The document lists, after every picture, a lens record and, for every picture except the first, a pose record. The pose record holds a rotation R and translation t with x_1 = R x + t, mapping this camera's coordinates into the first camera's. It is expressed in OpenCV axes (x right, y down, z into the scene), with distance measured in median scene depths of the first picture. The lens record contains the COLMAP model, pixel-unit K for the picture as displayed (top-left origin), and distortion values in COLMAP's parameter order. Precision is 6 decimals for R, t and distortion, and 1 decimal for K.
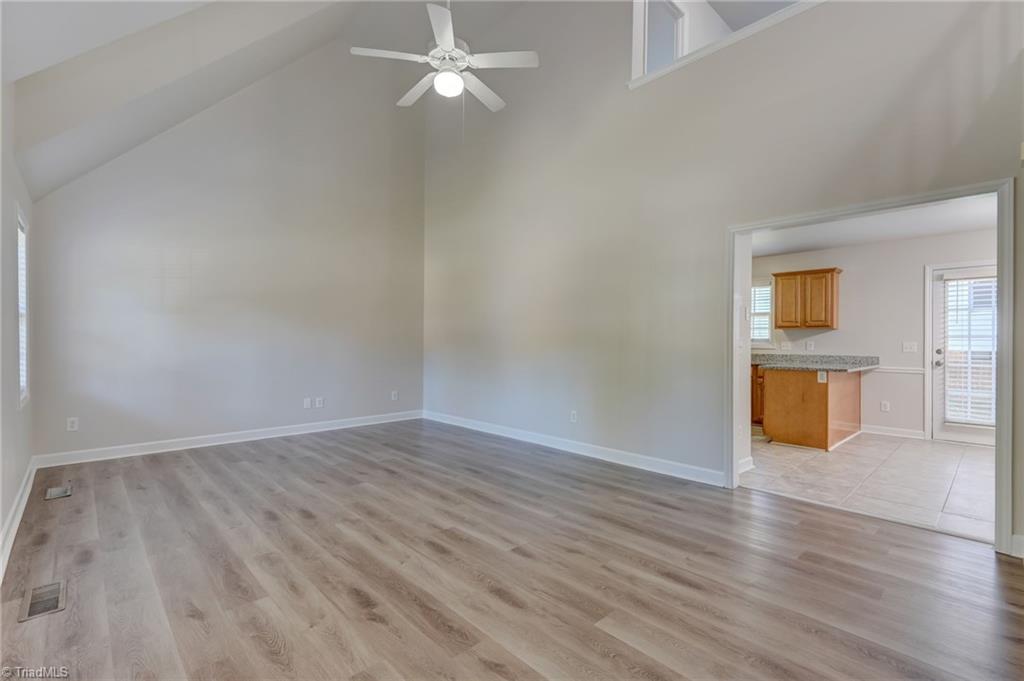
lens RADIAL K [[459.3, 0, 514.6], [0, 459.3, 338.0], [0, 0, 1]] dist [0.013200, 0.000430]
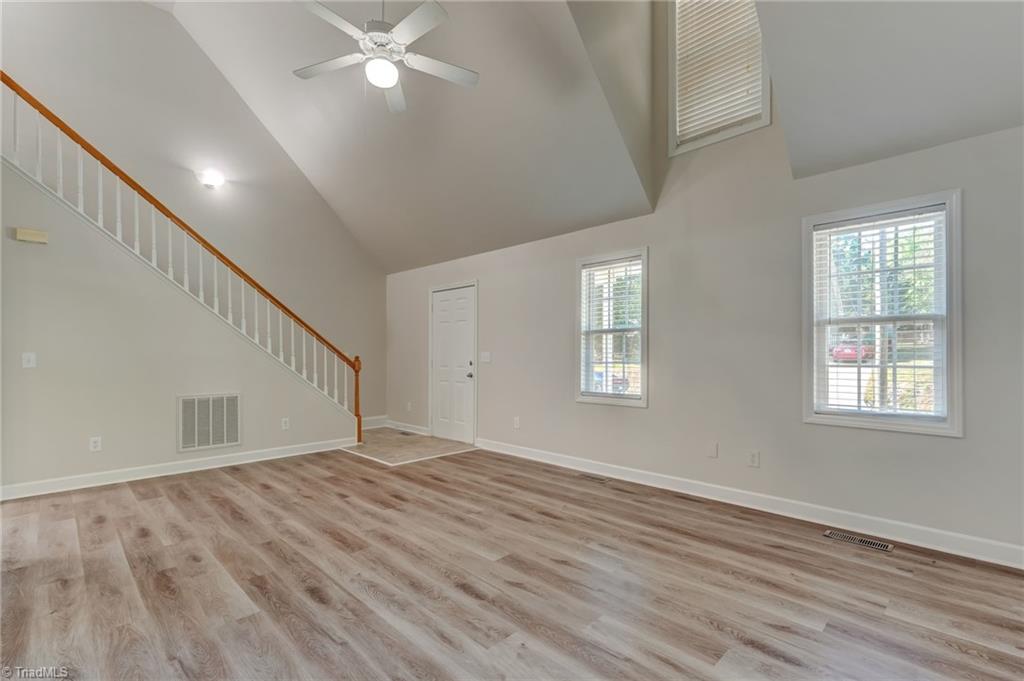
lens RADIAL K [[465.2, 0, 514.3], [0, 465.2, 343.9], [0, 0, 1]] dist [0.012739, -0.000011]
pose [[-0.999608, 0.000012, -0.027994, -0.439531], [0.000784, 0.999620, -0.027566, 0.011957], [0.027983, -0.027577, -0.999228, 2.246147]]
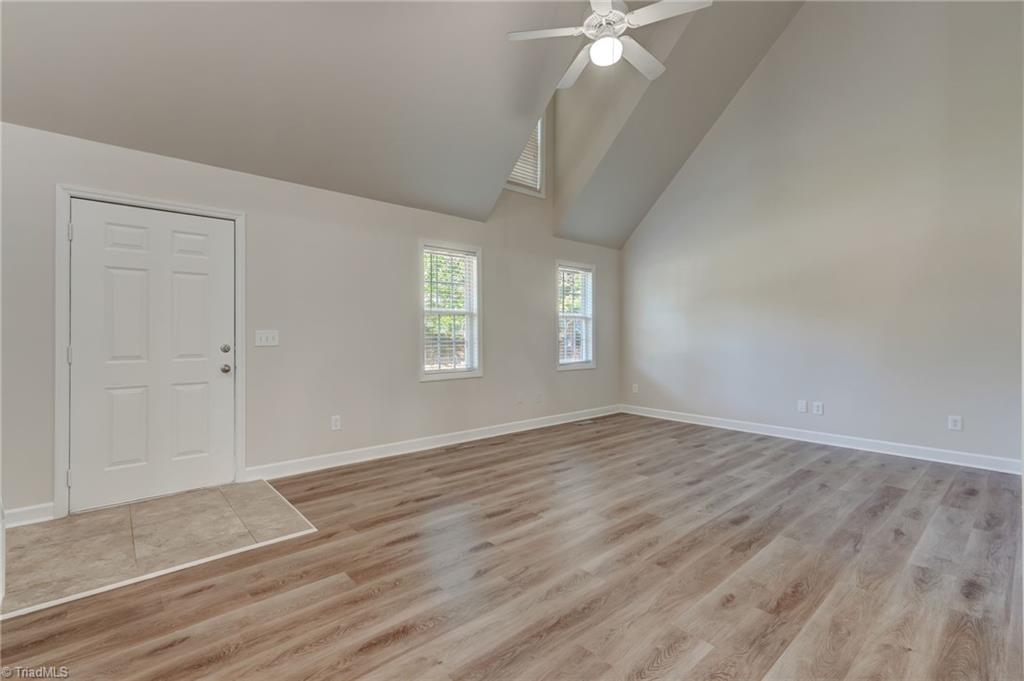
lens RADIAL K [[459.3, 0, 514.6], [0, 459.3, 338.0], [0, 0, 1]] dist [0.013200, 0.000430]
pose [[-0.021220, 0.006738, -0.999752, 0.887289], [0.004278, 0.999969, 0.006649, 0.007609], [0.999766, -0.004136, -0.021248, 0.965165]]
